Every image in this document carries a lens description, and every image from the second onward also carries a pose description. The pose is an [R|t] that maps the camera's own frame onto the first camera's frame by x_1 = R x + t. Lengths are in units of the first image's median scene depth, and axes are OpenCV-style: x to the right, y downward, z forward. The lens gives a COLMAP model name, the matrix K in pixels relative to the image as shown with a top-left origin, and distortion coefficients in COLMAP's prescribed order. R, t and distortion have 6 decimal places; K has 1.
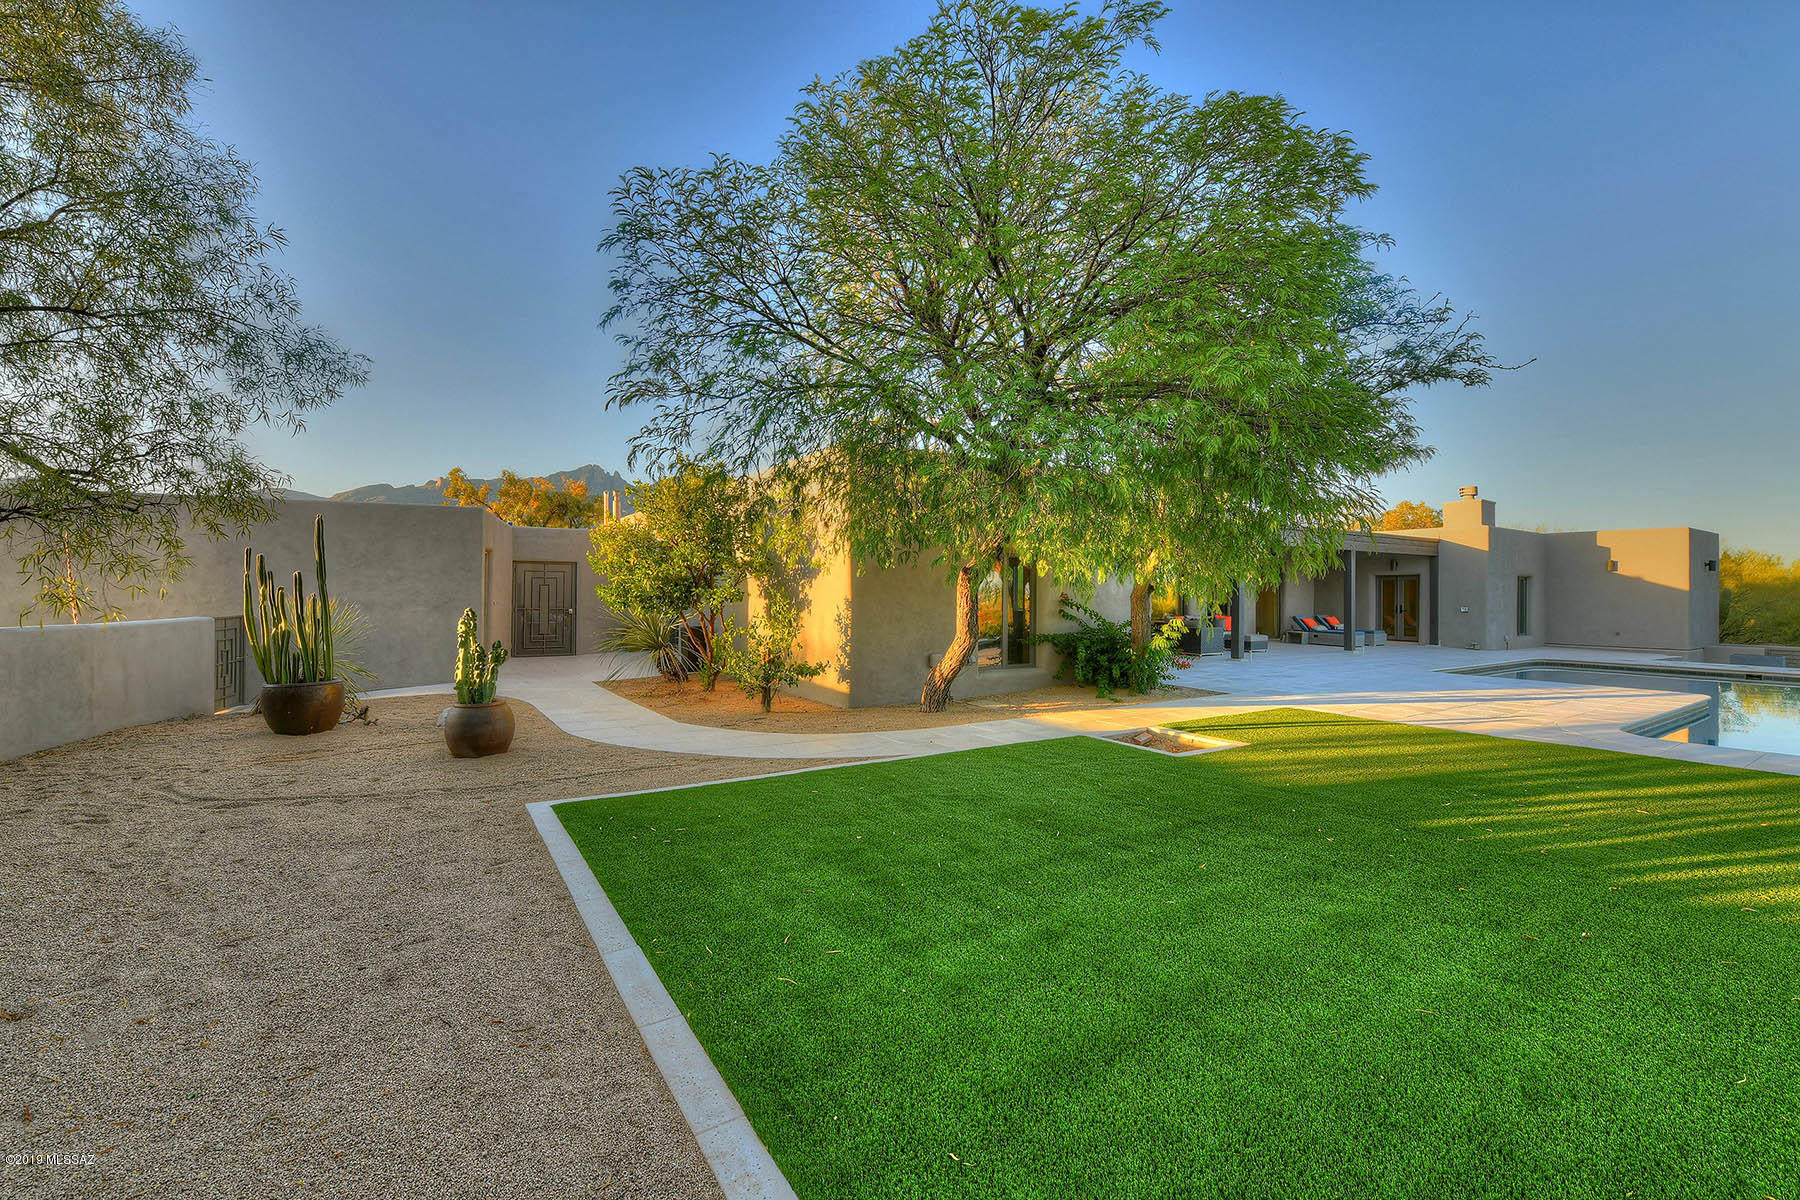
lens RADIAL K [[760.2, 0, 900.0], [0, 760.2, 600.0], [0, 0, 1]] dist [-0.007949, -0.000416]
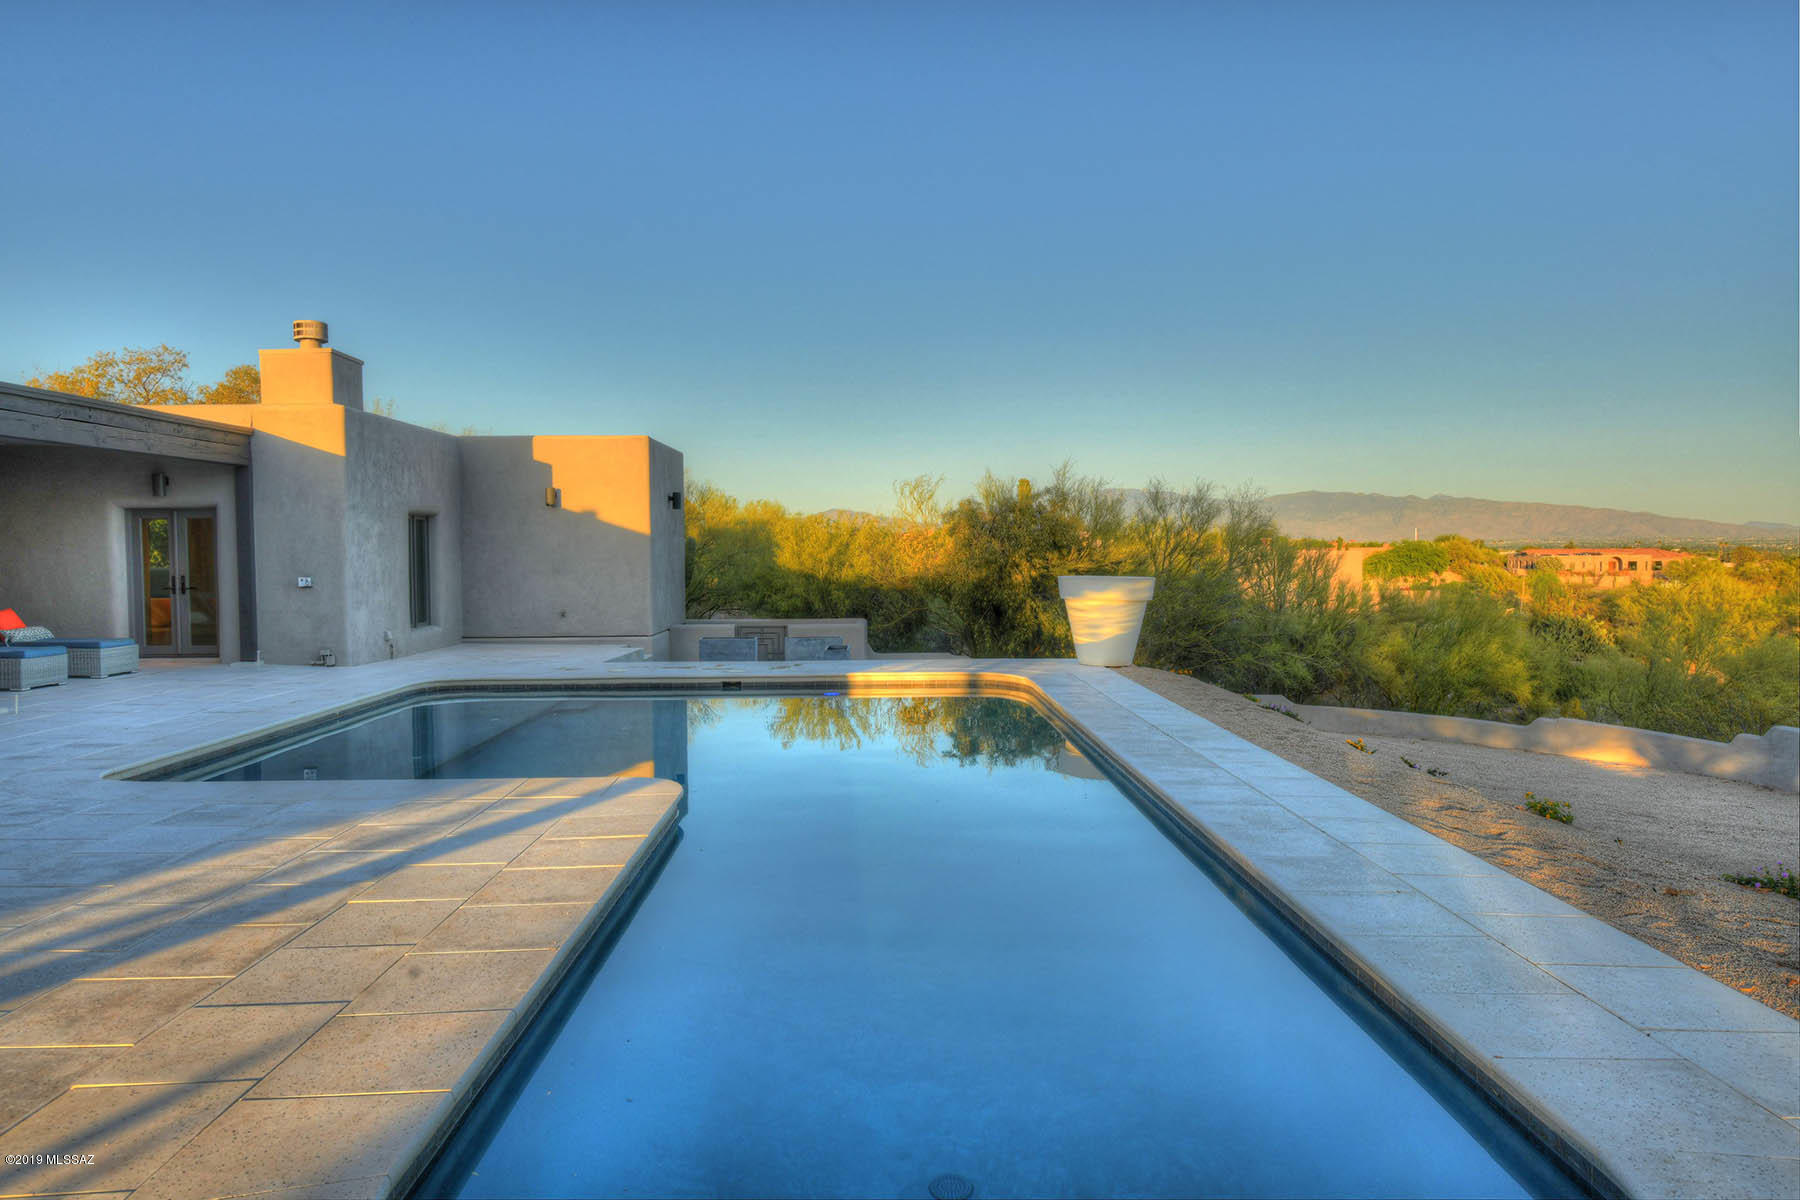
lens RADIAL K [[1258.7, 0, 900.0], [0, 1258.7, 600.0], [0, 0, 1]] dist [-0.001894, -0.000573]
pose [[0.541440, -0.044645, 0.839553, 0.277012], [0.019216, 0.998985, 0.040730, -0.000537], [-0.840520, -0.005920, 0.541748, 0.257067]]
